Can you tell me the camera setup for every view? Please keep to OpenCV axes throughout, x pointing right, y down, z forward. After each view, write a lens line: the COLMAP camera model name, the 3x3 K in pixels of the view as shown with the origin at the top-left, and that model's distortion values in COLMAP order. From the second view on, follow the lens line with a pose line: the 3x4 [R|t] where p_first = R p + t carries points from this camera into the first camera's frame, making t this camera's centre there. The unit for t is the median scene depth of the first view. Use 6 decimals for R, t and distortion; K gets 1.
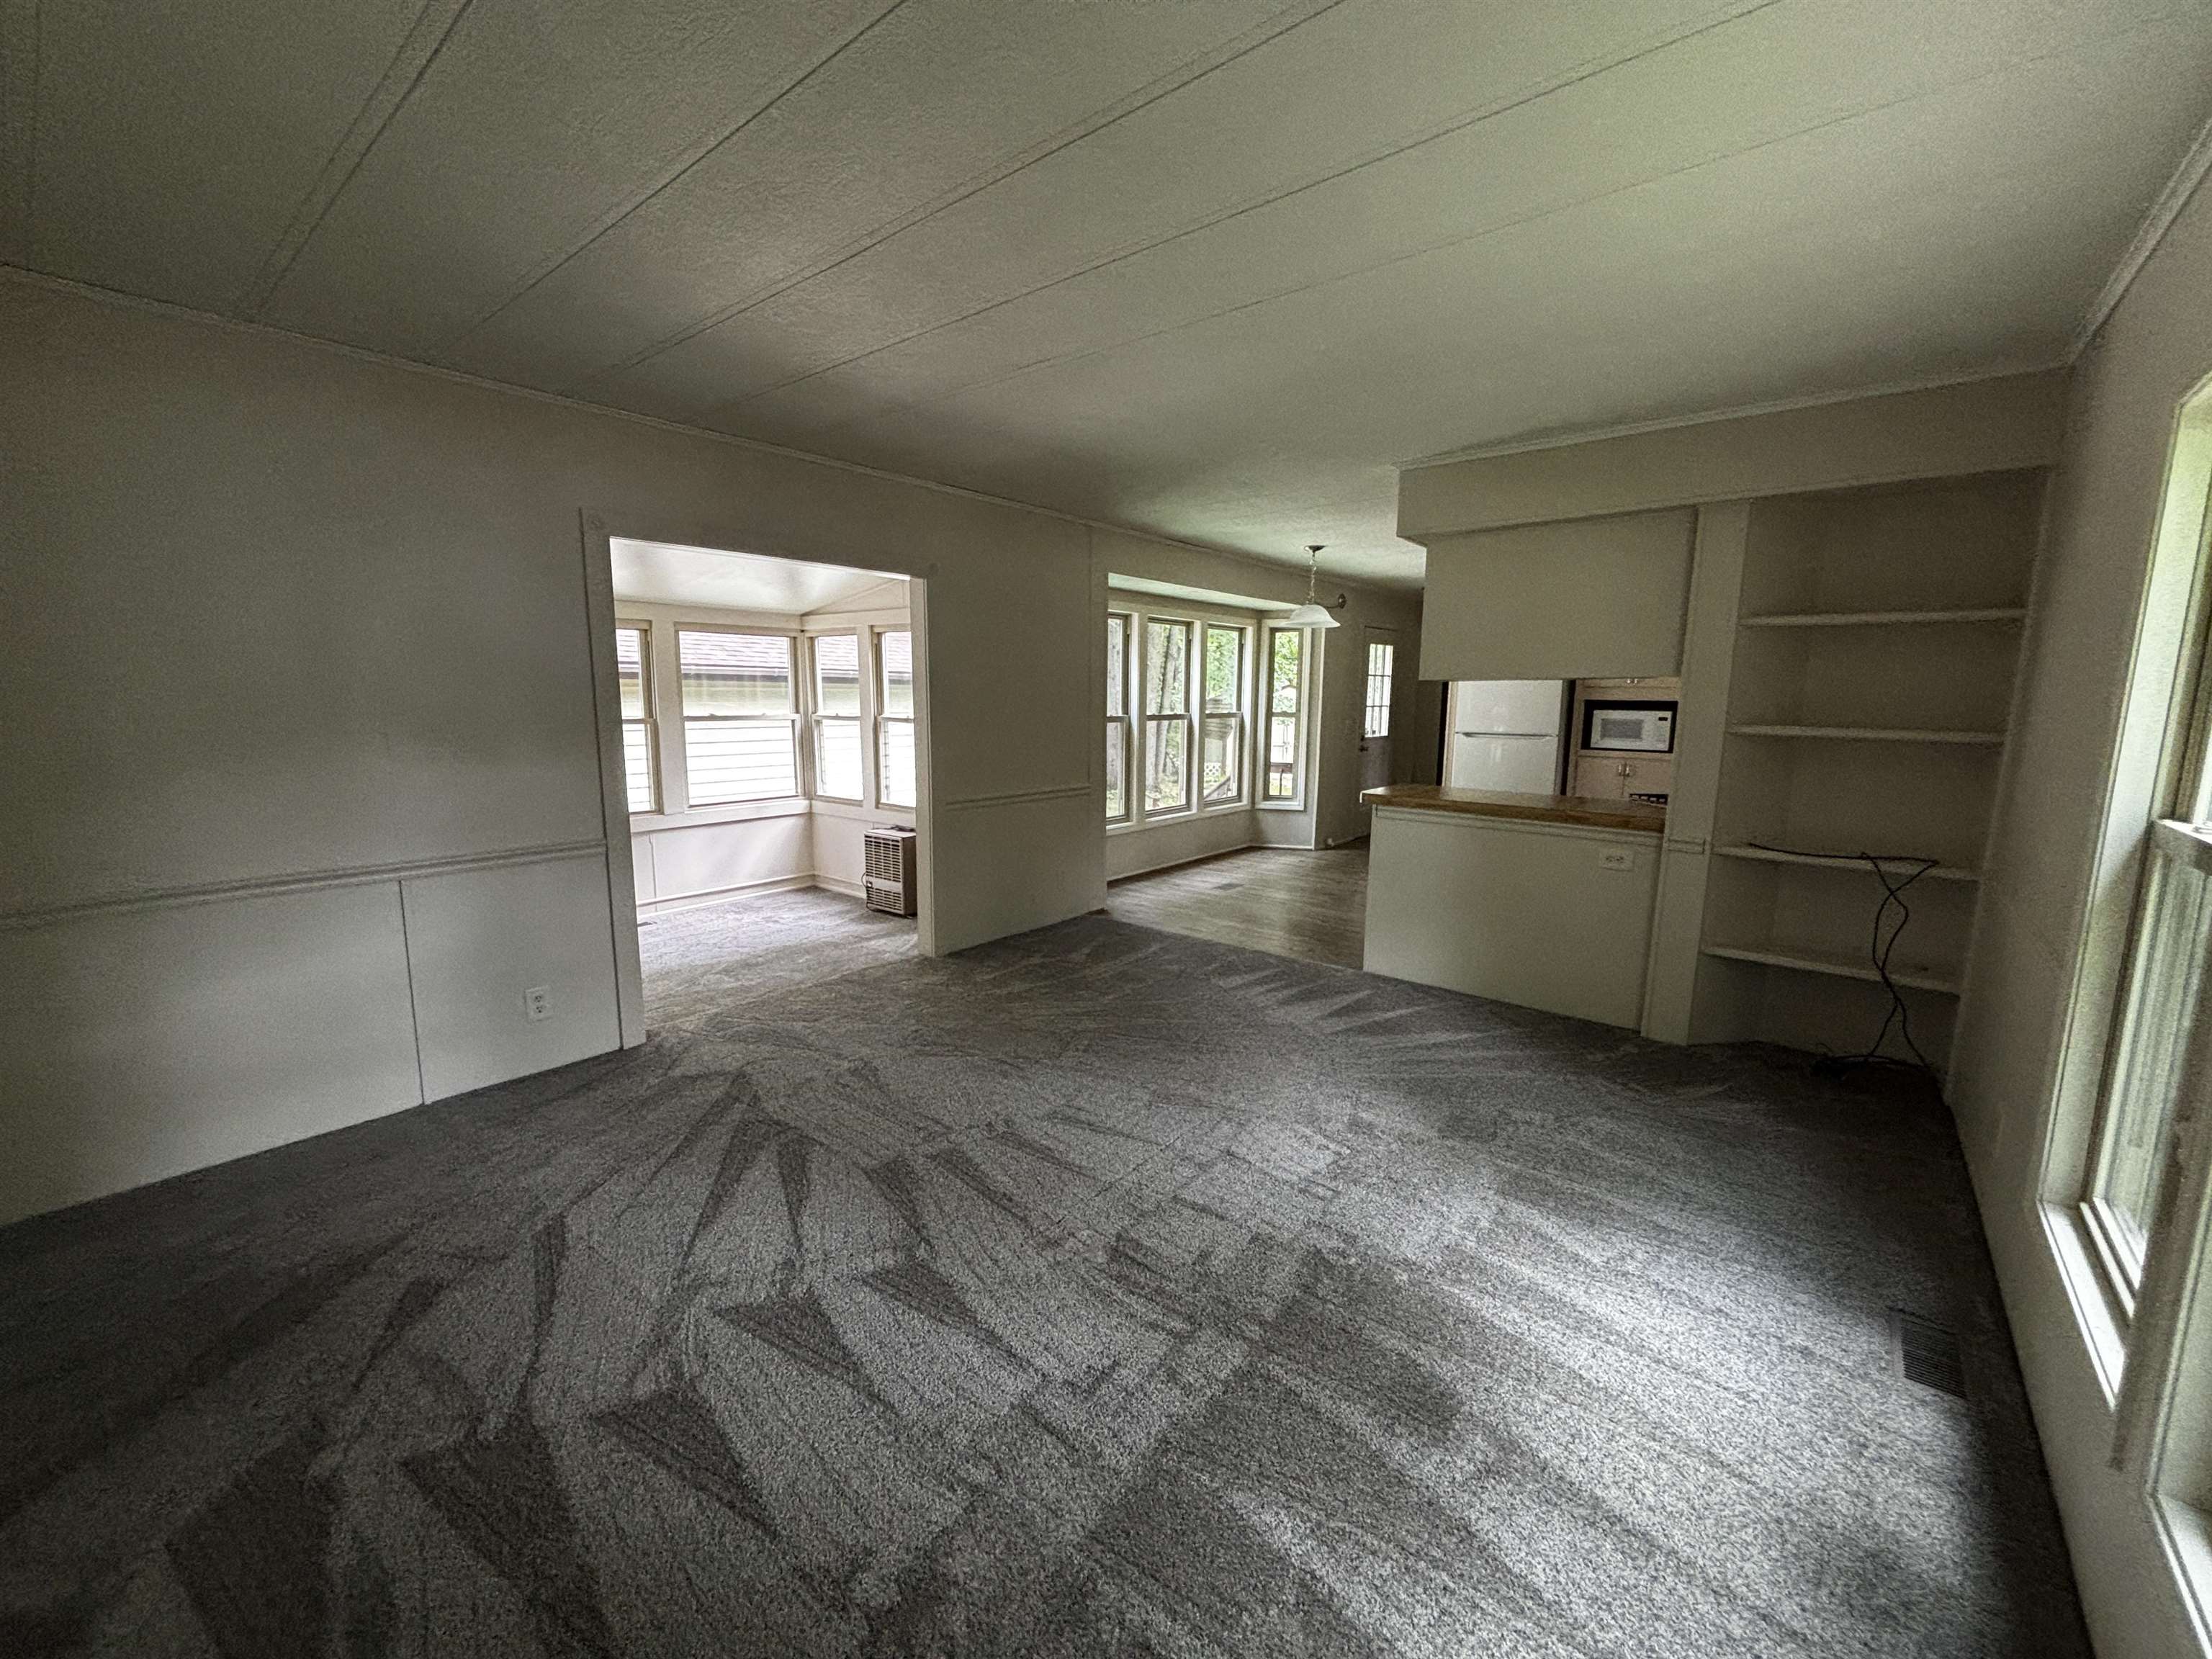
lens RADIAL K [[883.7, 0, 1106.1], [0, 883.7, 825.2], [0, 0, 1]] dist [-0.001371, -0.000043]
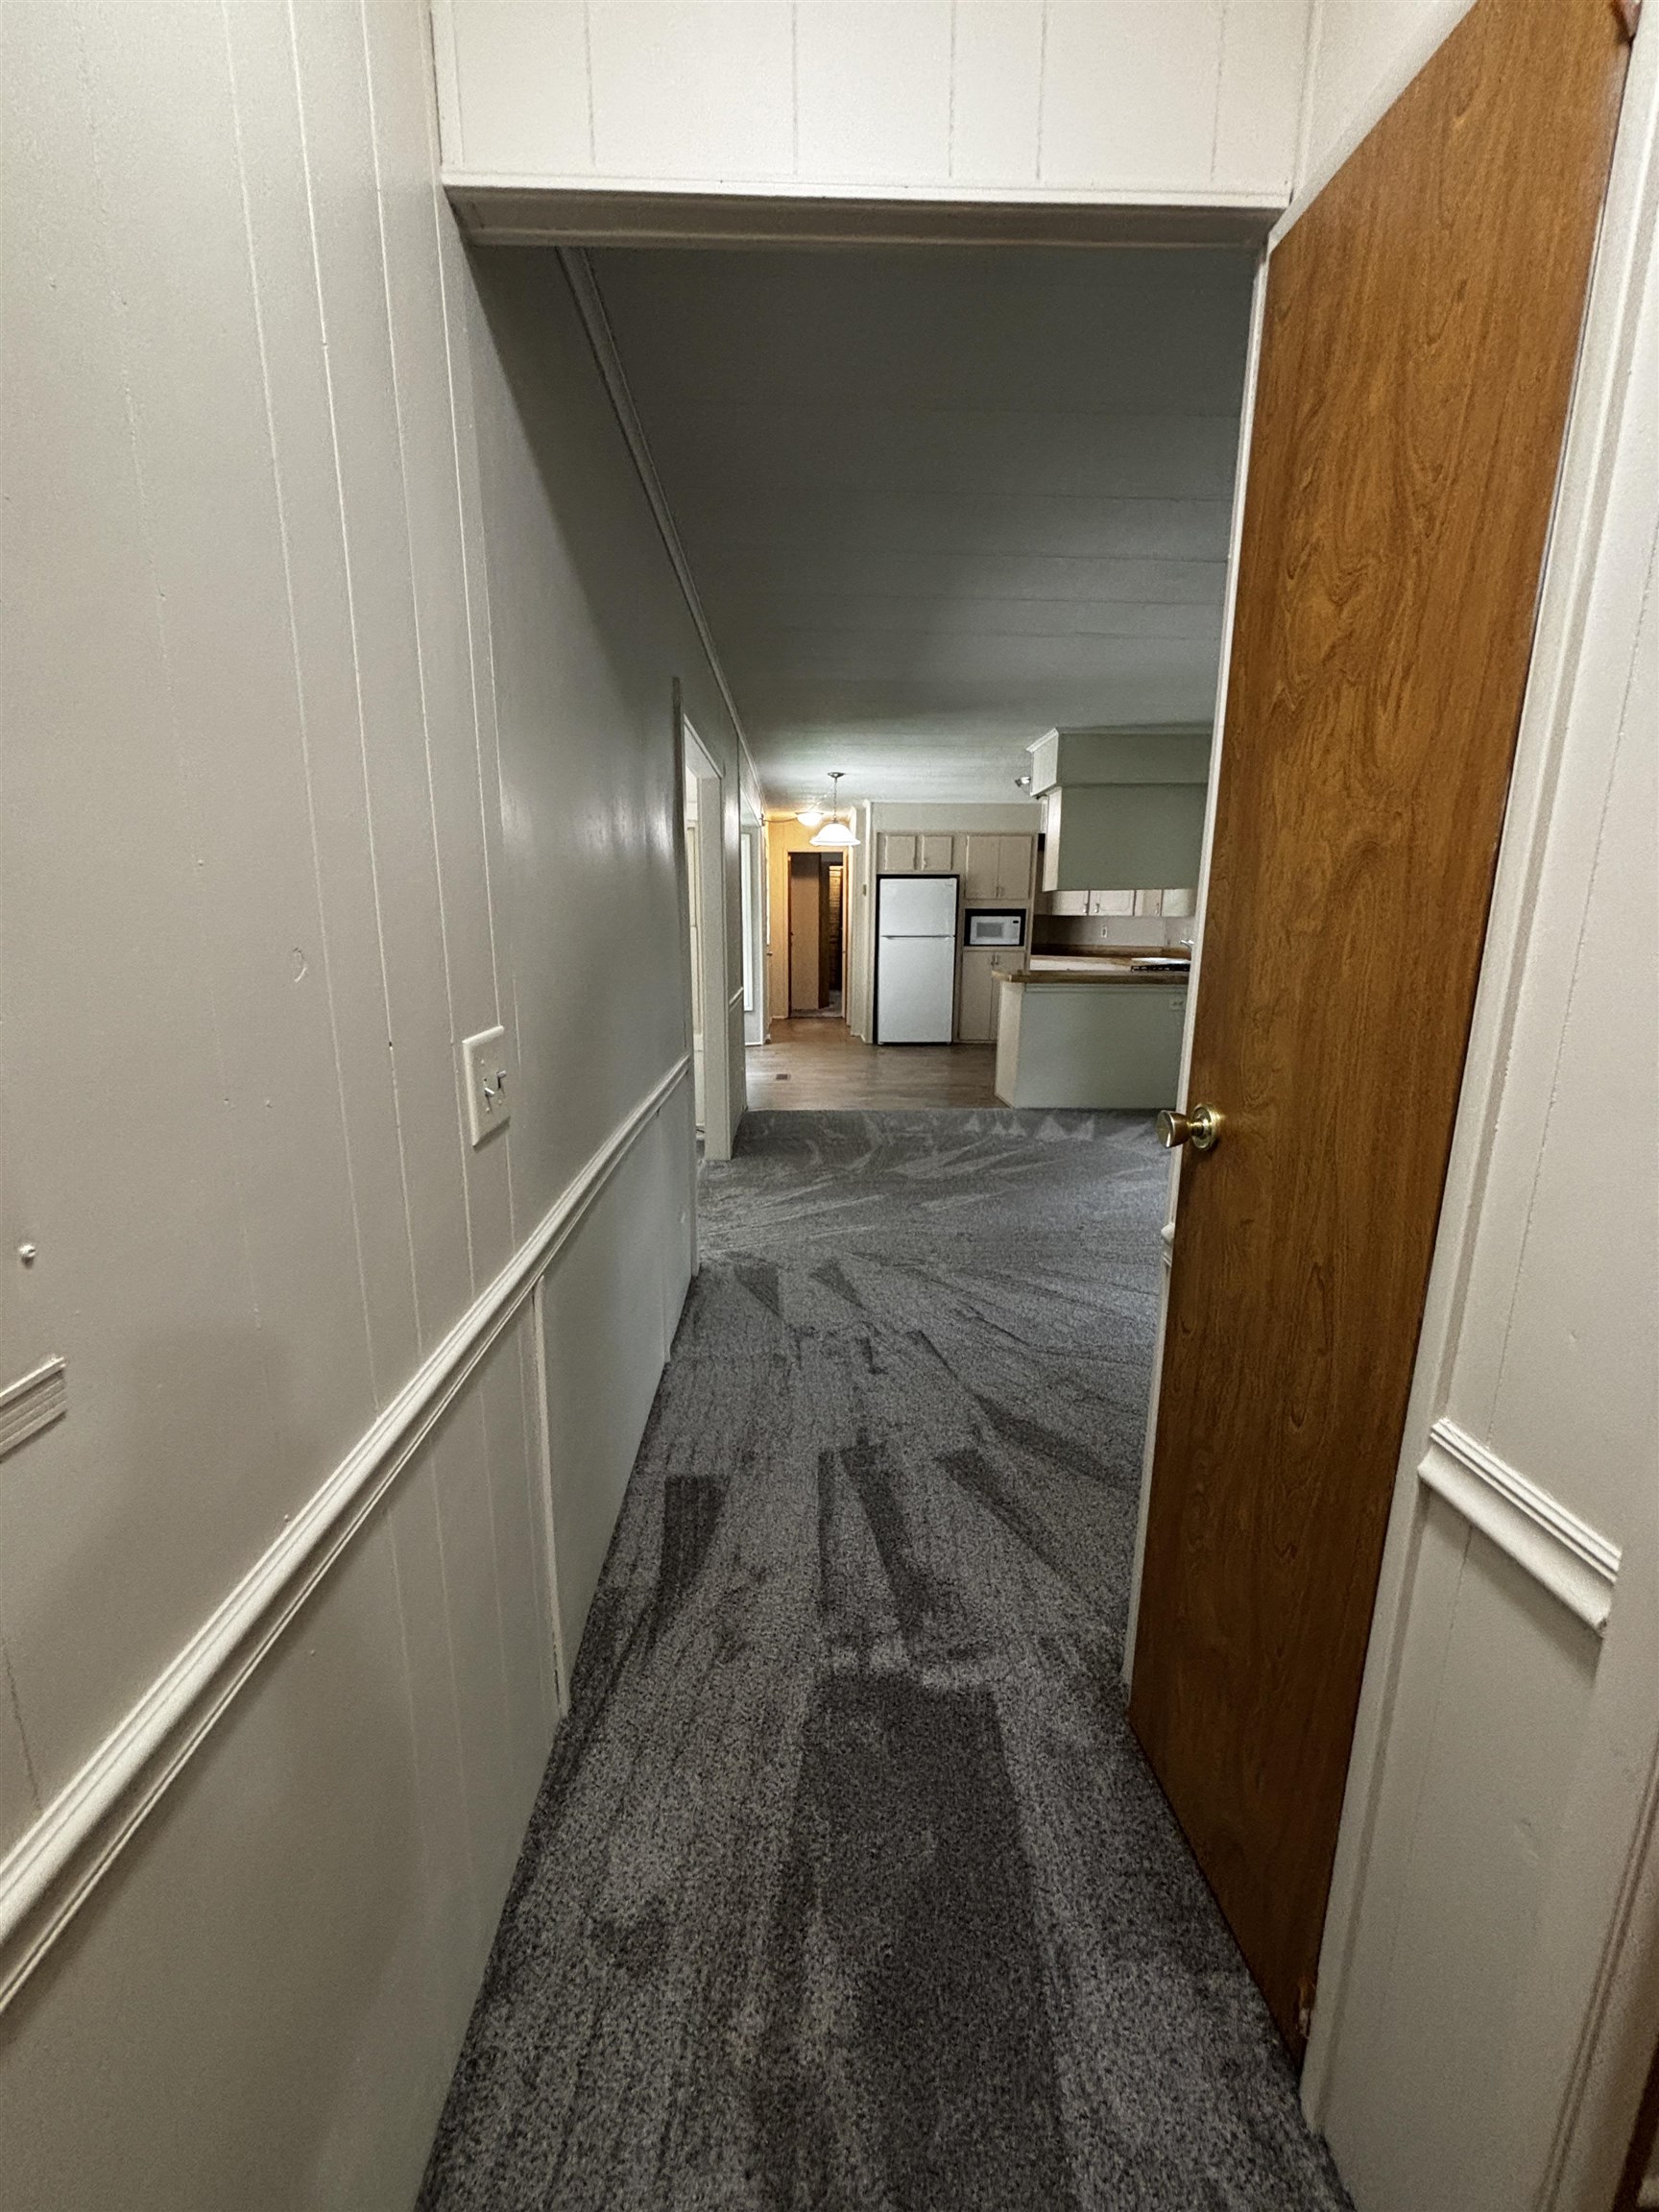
lens RADIAL K [[883.7, 0, 828.8], [0, 883.7, 1110.9], [0, 0, 1]] dist [-0.001371, -0.000043]
pose [[0.759458, -0.142998, 0.634646, -0.535554], [0.095167, 0.989469, 0.109064, -0.004029], [-0.643558, -0.022432, 0.765069, 0.103199]]
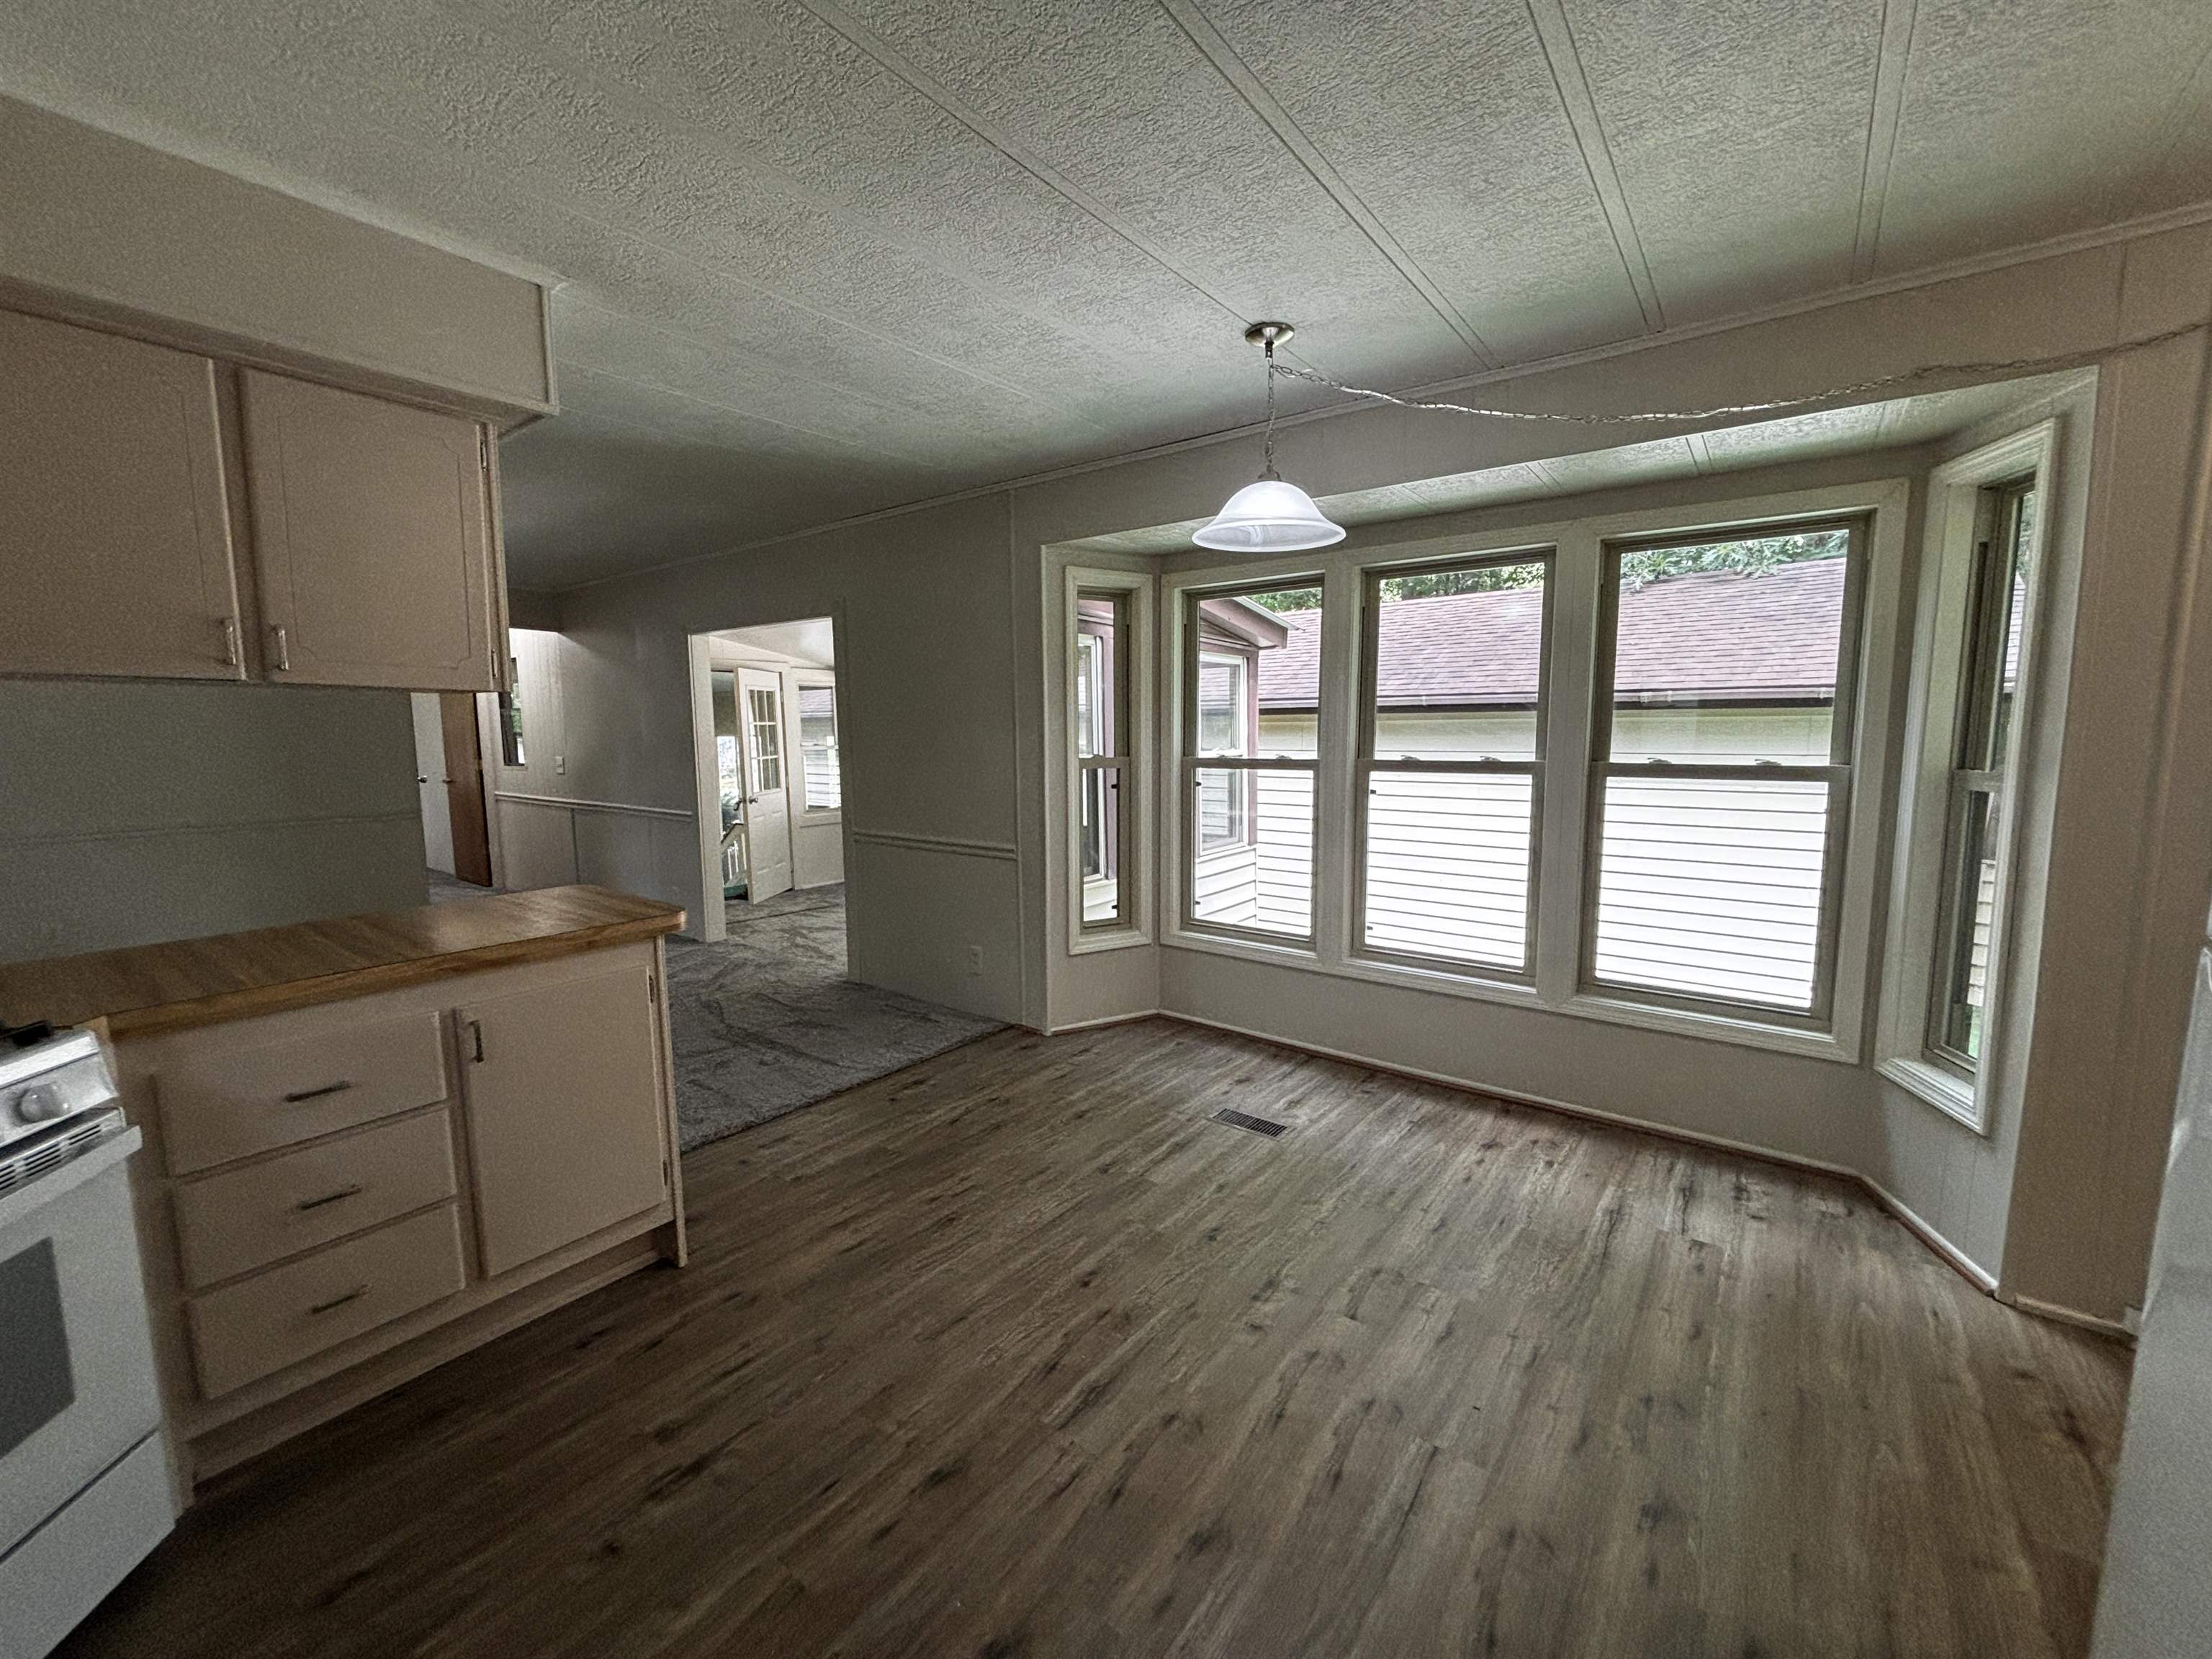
lens RADIAL K [[883.7, 0, 1149.1], [0, 883.7, 834.3], [0, 0, 1]] dist [-0.001371, -0.000043]
pose [[0.055640, 0.112137, -0.992134, 0.585751], [-0.140268, 0.984696, 0.103430, -0.126280], [0.988549, 0.133410, 0.070518, 0.889661]]
